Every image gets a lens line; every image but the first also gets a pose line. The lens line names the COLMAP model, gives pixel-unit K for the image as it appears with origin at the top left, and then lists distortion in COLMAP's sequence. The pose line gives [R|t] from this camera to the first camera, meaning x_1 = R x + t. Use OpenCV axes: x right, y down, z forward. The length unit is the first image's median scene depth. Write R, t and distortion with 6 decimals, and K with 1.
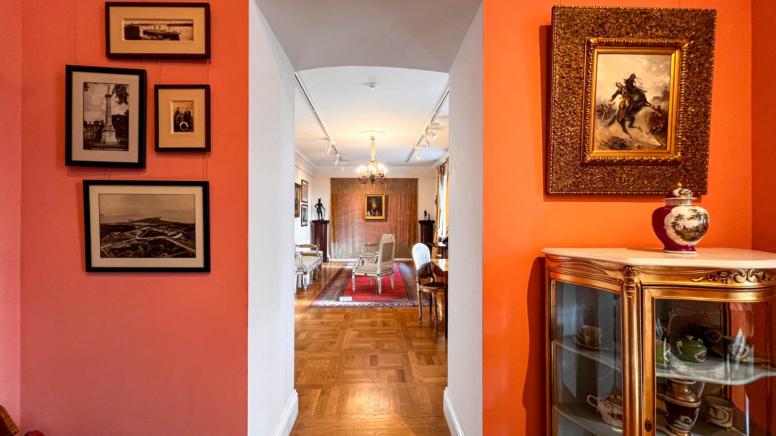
lens RADIAL K [[317.5, 0, 385.3], [0, 317.5, 220.1], [0, 0, 1]] dist [0.000121, 0.000000]
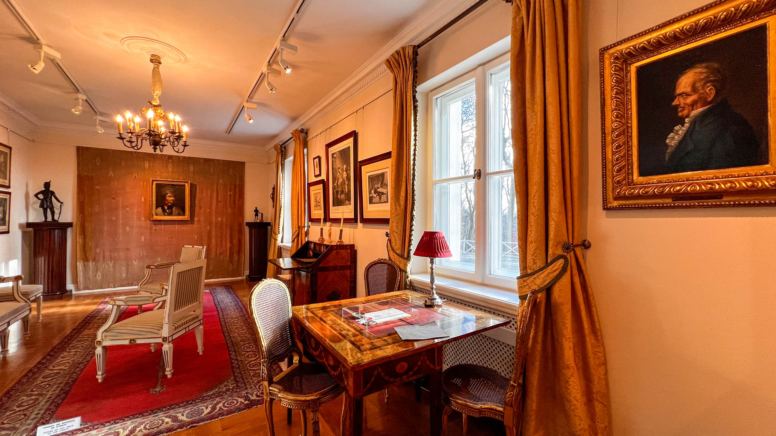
lens RADIAL K [[315.8, 0, 380.4], [0, 315.8, 218.2], [0, 0, 1]] dist [-0.001375, 0.000058]
pose [[0.863848, 0.004025, 0.503736, 0.010948], [-0.000874, 0.999979, -0.006492, -0.003672], [-0.503751, 0.005168, 0.863833, 0.256217]]
